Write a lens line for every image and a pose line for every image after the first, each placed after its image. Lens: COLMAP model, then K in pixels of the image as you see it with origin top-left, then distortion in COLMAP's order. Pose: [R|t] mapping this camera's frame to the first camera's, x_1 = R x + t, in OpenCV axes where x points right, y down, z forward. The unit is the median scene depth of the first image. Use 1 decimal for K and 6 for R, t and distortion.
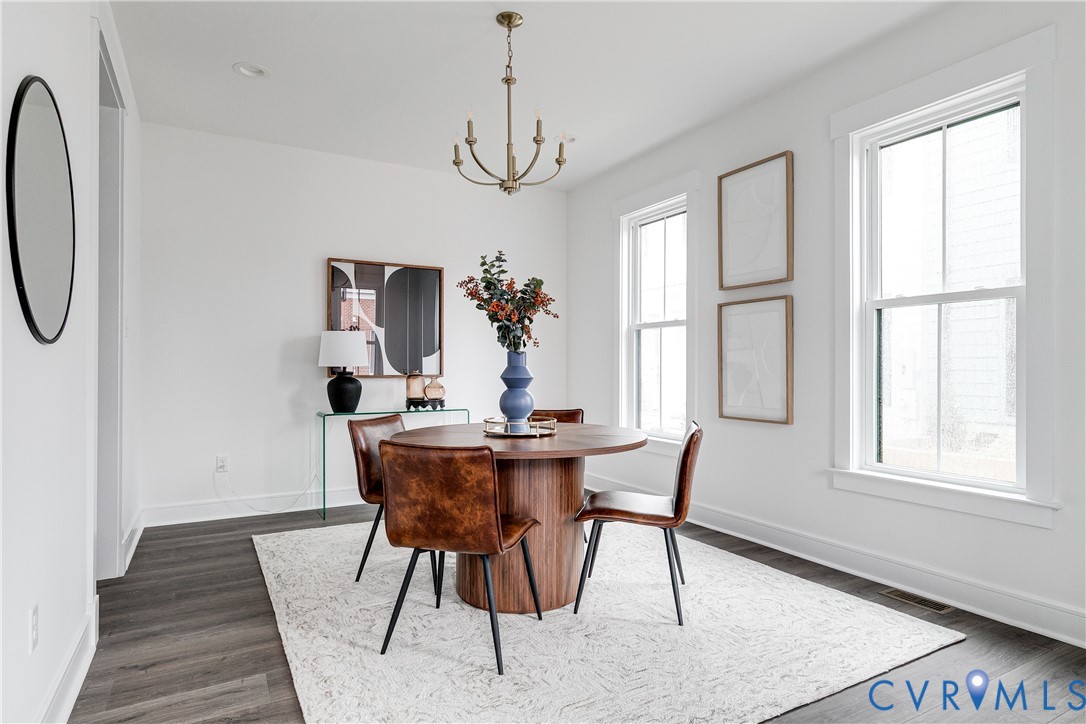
lens RADIAL K [[609.2, 0, 542.8], [0, 609.2, 362.9], [0, 0, 1]] dist [-0.000317, 0.000346]
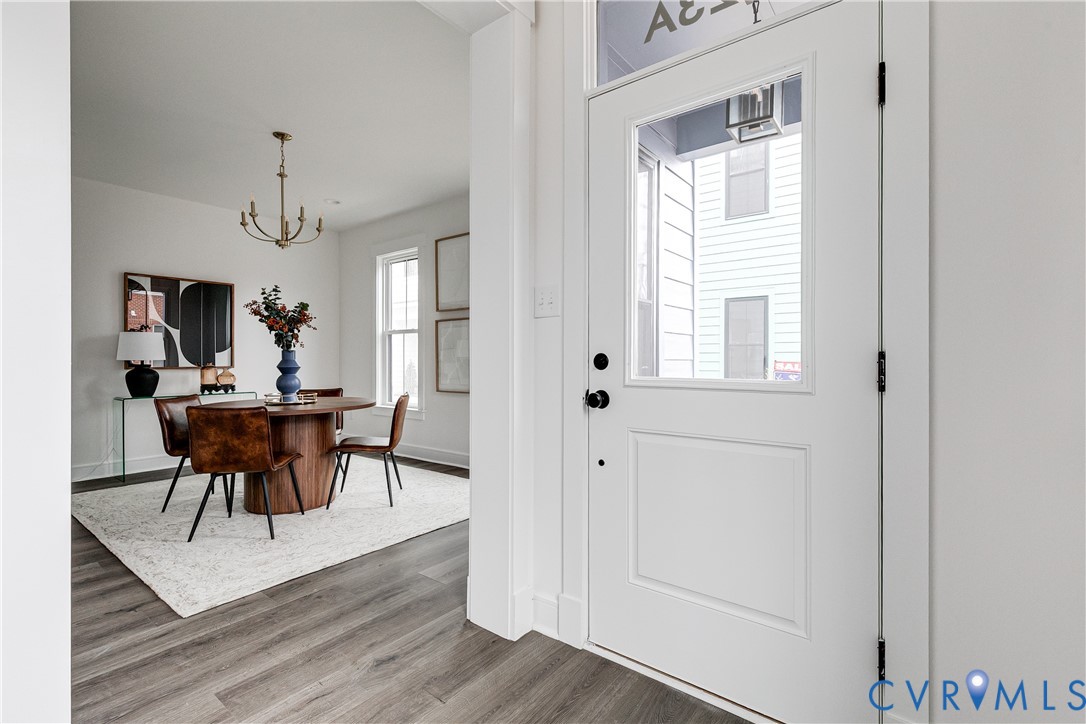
lens RADIAL K [[491.0, 0, 544.4], [0, 491.0, 360.2], [0, 0, 1]] dist [0.002424, -0.001568]
pose [[0.921557, -0.002620, 0.388235, 0.071277], [-0.000219, 0.999974, 0.007267, -0.002566], [-0.388244, -0.006782, 0.921532, -0.405451]]
